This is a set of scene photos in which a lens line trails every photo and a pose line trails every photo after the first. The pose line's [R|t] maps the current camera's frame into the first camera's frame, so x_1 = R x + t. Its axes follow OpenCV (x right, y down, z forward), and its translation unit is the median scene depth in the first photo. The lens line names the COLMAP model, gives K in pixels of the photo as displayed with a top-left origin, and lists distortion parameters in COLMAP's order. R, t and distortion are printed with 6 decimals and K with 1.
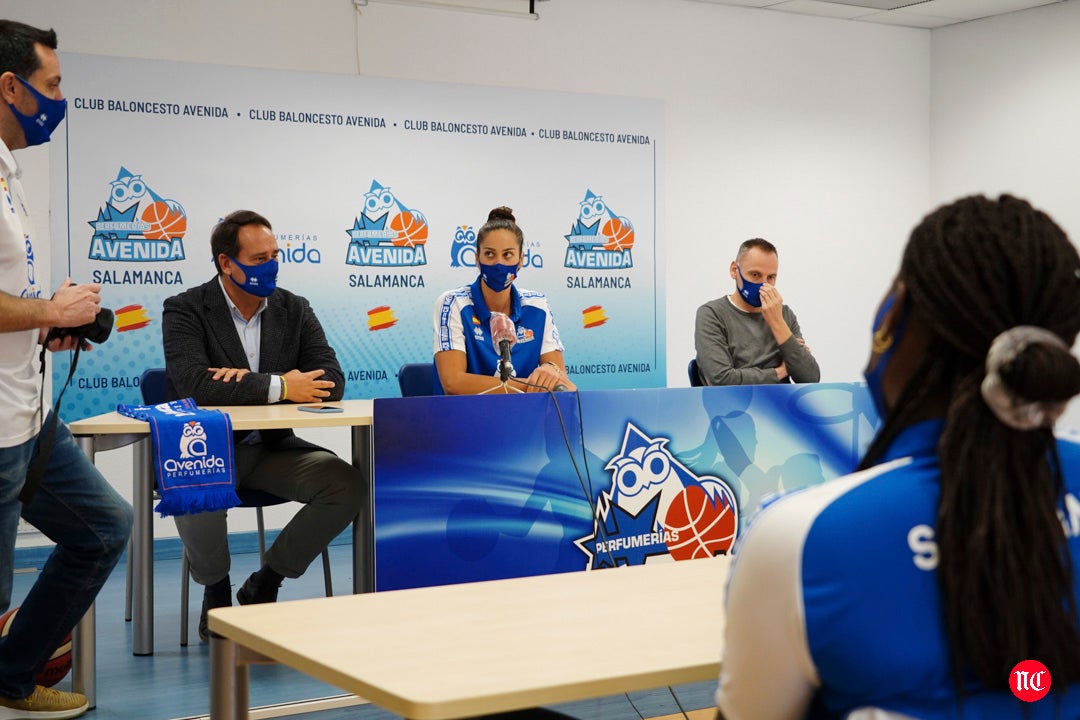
lens RADIAL K [[1575.7, 0, 540.0], [0, 1575.7, 360.0], [0, 0, 1]] dist [0.016186, -0.002052]
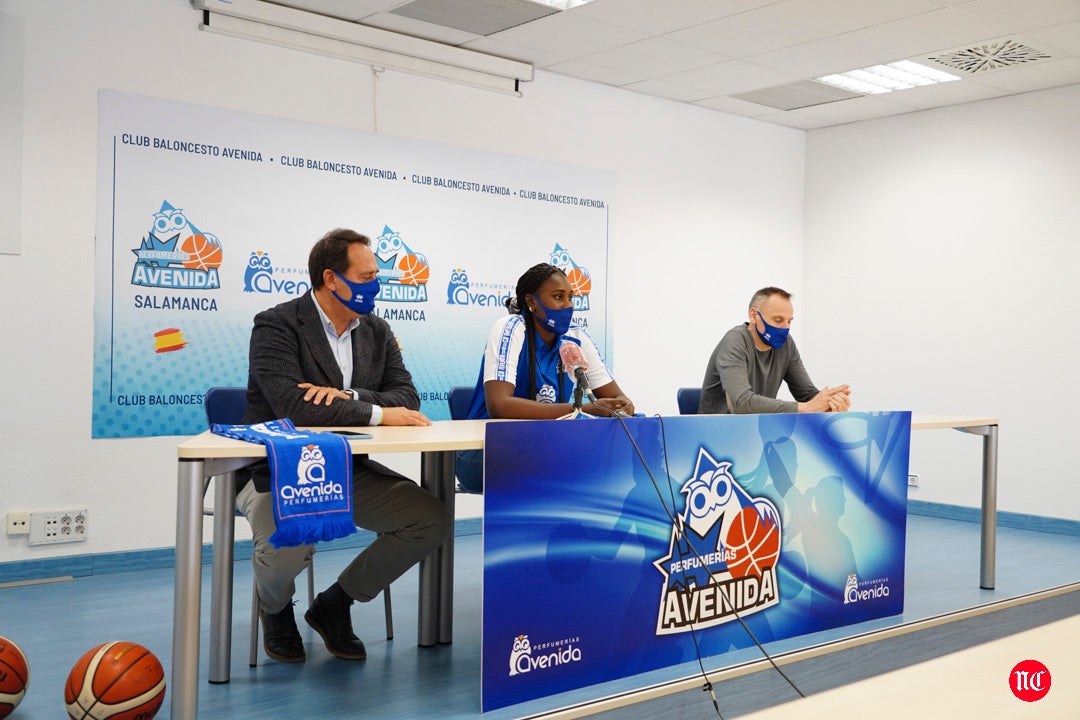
lens RADIAL K [[1107.3, 0, 540.0], [0, 1107.3, 360.0], [0, 0, 1]] dist [0.019675, 0.022723]
pose [[0.989635, 0.021734, 0.141950, -0.116232], [-0.018042, 0.999466, -0.027251, 0.002852], [-0.142466, 0.024408, 0.989499, 0.213926]]
